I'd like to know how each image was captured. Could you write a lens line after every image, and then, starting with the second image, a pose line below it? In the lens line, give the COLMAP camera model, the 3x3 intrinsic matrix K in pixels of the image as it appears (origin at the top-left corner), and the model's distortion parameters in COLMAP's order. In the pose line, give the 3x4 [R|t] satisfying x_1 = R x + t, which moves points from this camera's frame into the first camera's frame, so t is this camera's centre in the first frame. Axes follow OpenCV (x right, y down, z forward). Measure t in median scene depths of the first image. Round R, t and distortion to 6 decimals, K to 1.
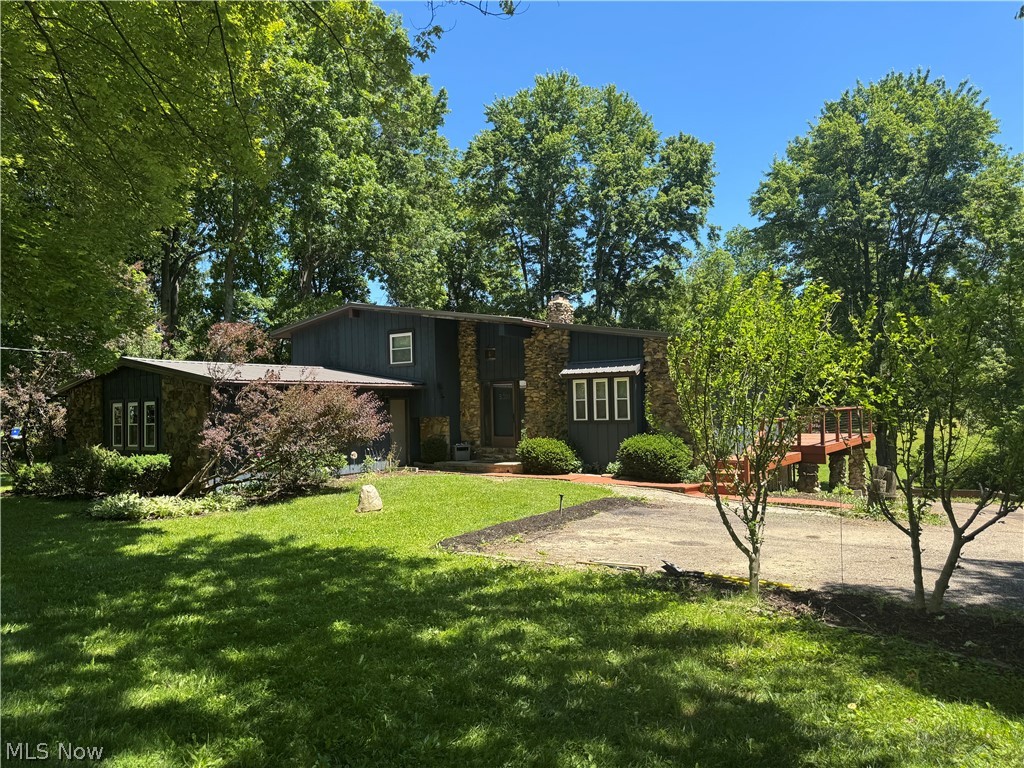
lens RADIAL K [[725.4, 0, 513.5], [0, 725.4, 383.0], [0, 0, 1]] dist [-0.001989, -0.000966]
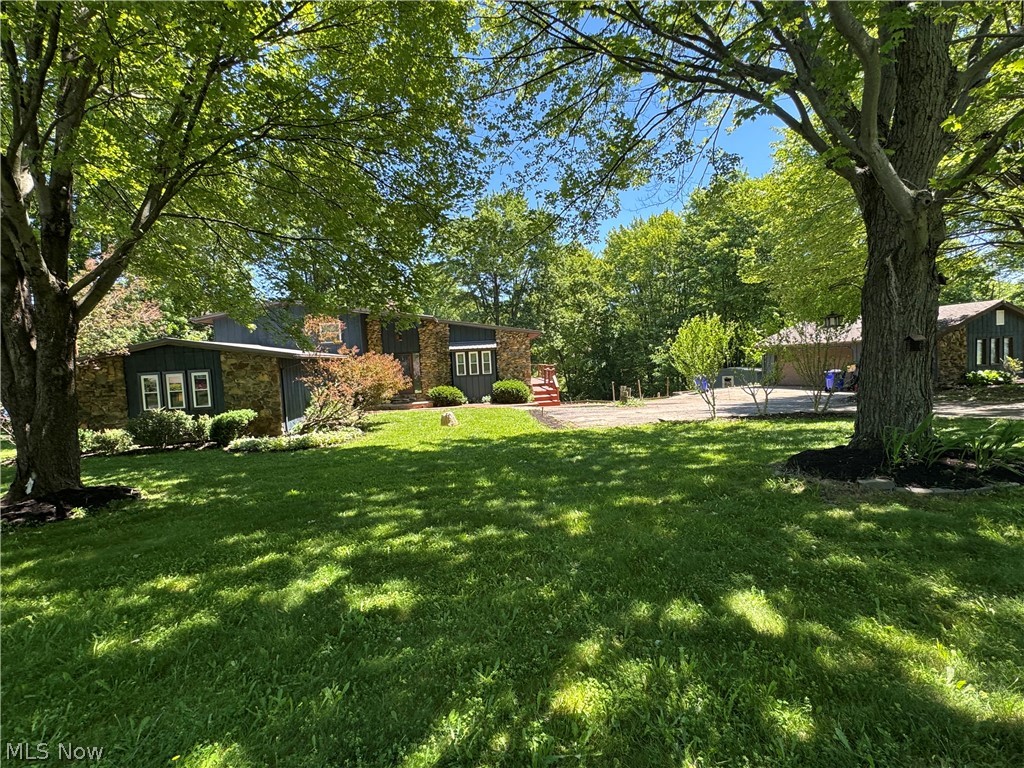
lens RADIAL K [[488.1, 0, 512.4], [0, 488.1, 386.3], [0, 0, 1]] dist [0.003909, 0.000507]
pose [[0.791834, -0.052685, 0.608459, -0.557255], [0.013538, 0.997542, 0.068756, -0.002073], [-0.610586, -0.046206, 0.790601, -0.034472]]
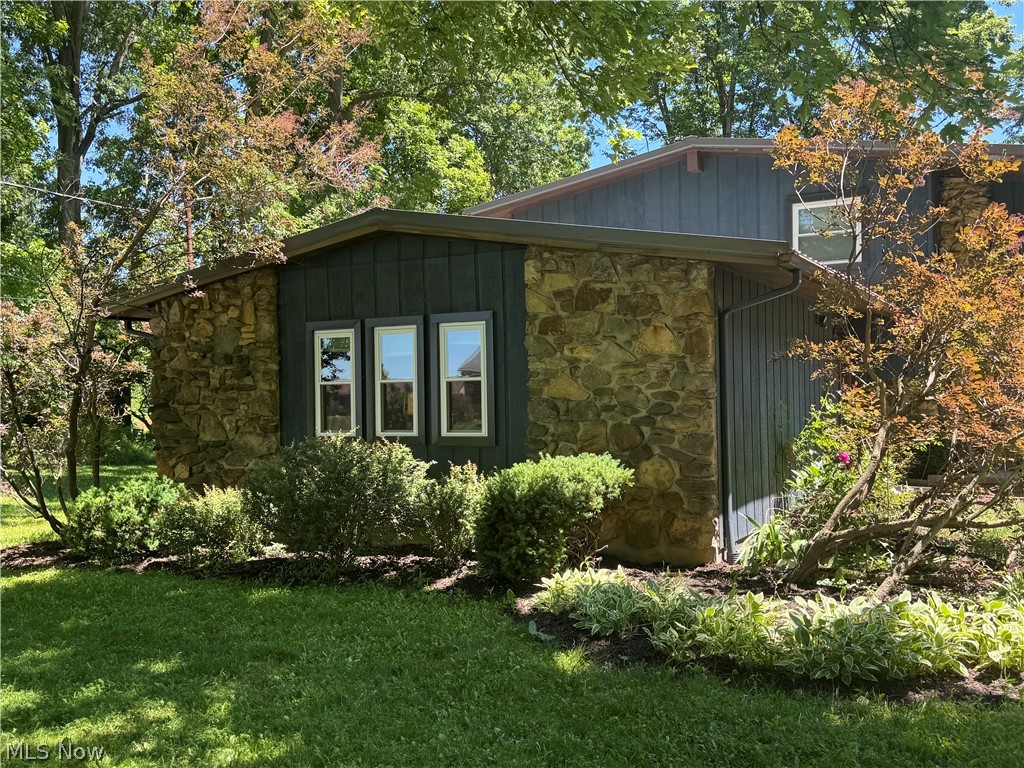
lens RADIAL K [[1025.1, 0, 515.7], [0, 1025.1, 383.3], [0, 0, 1]] dist [0.025184, 0.000000]
pose [[0.993349, 0.007891, 0.114871, -0.504749], [-0.010371, 0.999726, 0.021007, 0.044317], [-0.114674, -0.022059, 0.993158, 0.418868]]
